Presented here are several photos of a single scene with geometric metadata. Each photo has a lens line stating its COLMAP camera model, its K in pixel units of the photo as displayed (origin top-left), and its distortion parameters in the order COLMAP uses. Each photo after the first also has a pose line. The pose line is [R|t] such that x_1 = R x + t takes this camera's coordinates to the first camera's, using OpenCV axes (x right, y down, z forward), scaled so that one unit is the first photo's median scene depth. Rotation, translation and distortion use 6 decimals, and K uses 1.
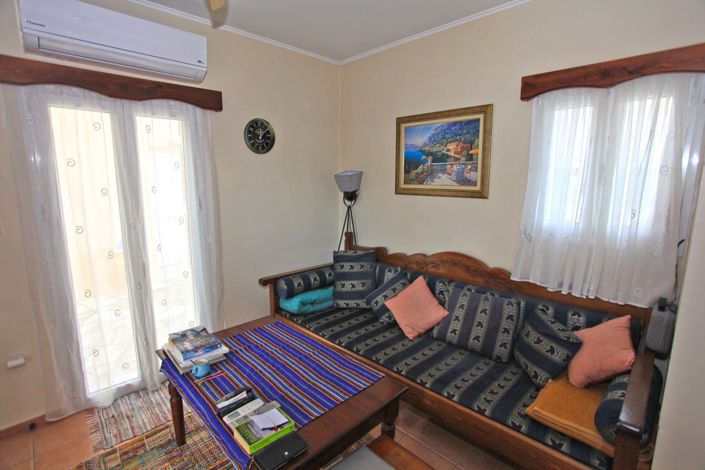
lens RADIAL K [[342.7, 0, 352.5], [0, 342.7, 235.0], [0, 0, 1]] dist [-0.064687, 0.030770]
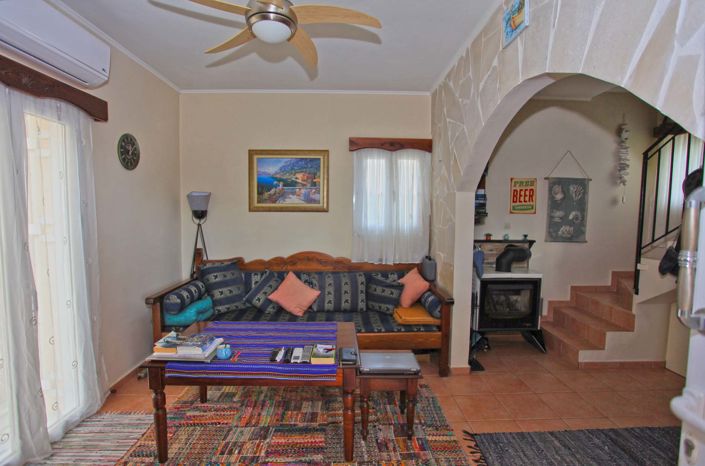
lens RADIAL K [[340.3, 0, 352.5], [0, 340.3, 233.0], [0, 0, 1]] dist [-0.046926, 0.000455]
pose [[0.692373, -0.048974, 0.719876, -0.568538], [0.112250, 0.992858, -0.040416, 0.052497], [-0.712755, 0.108789, 0.692925, -0.092615]]
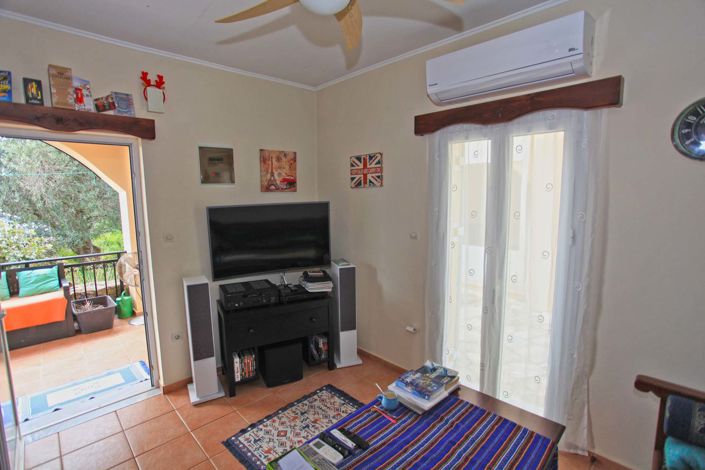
lens RADIAL K [[342.7, 0, 352.5], [0, 342.7, 235.0], [0, 0, 1]] dist [-0.064687, 0.030770]
pose [[0.002905, 0.116559, -0.993179, 0.283921], [-0.156239, 0.981039, 0.114678, -0.103570], [0.987715, 0.154841, 0.021061, 0.488374]]
